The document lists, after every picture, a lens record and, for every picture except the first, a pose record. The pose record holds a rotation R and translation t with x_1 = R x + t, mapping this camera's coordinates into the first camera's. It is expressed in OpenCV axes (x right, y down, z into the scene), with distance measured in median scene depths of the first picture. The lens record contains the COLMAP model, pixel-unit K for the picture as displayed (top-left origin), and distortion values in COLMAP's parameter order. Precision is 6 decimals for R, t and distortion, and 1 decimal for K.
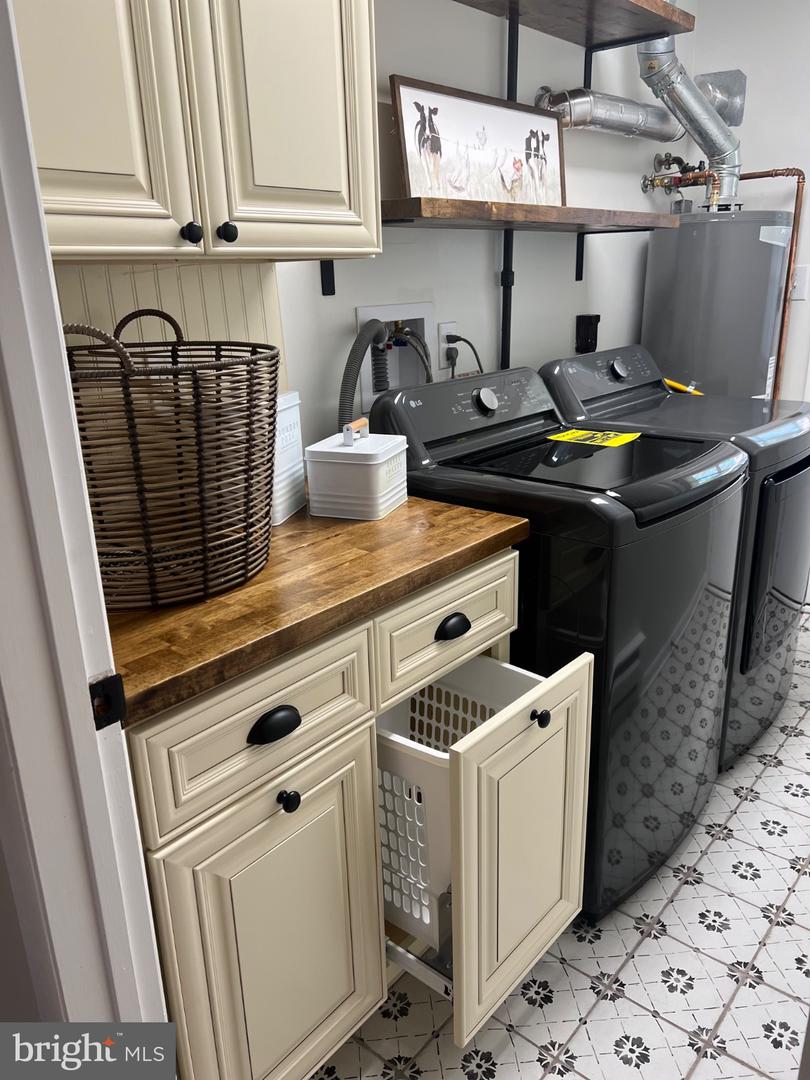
lens RADIAL K [[811.1, 0, 404.3], [0, 811.1, 539.6], [0, 0, 1]] dist [0.061354, -0.030120]
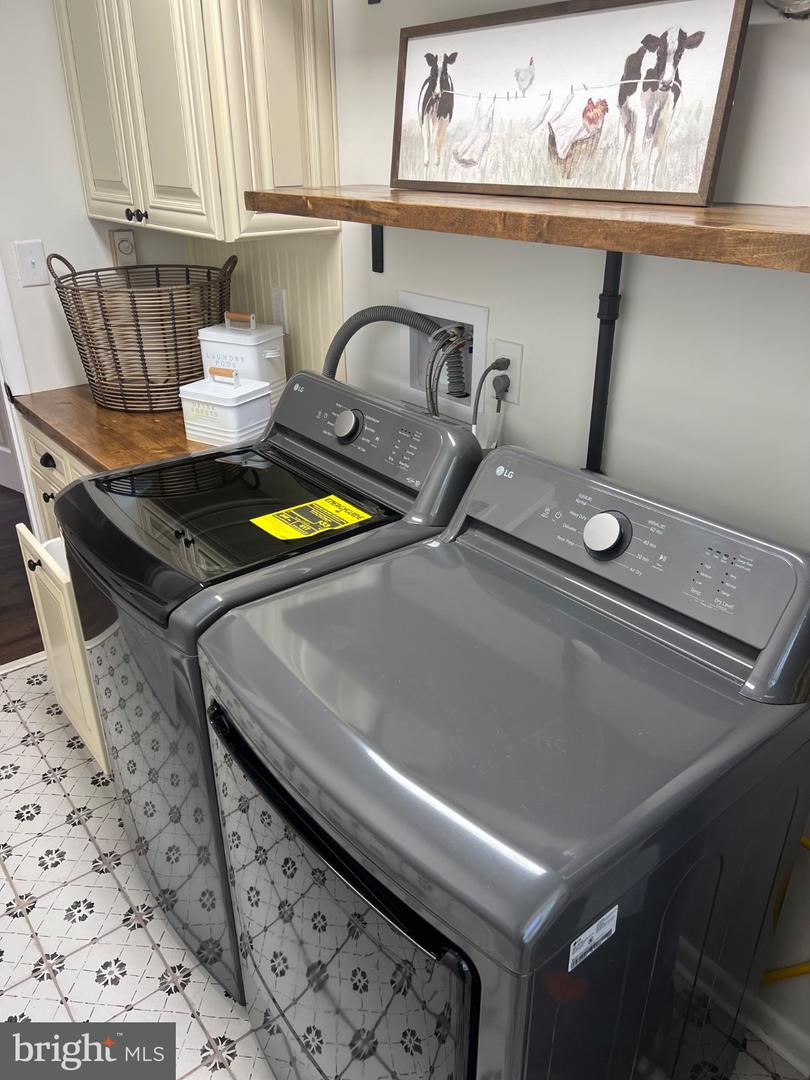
lens RADIAL K [[811.1, 0, 402.4], [0, 811.1, 544.9], [0, 0, 1]] dist [0.061354, -0.030120]
pose [[-0.191633, 0.460056, -0.866963, 0.900949], [-0.293726, 0.815966, 0.497920, -0.517069], [0.936484, 0.350068, -0.021236, 1.123140]]
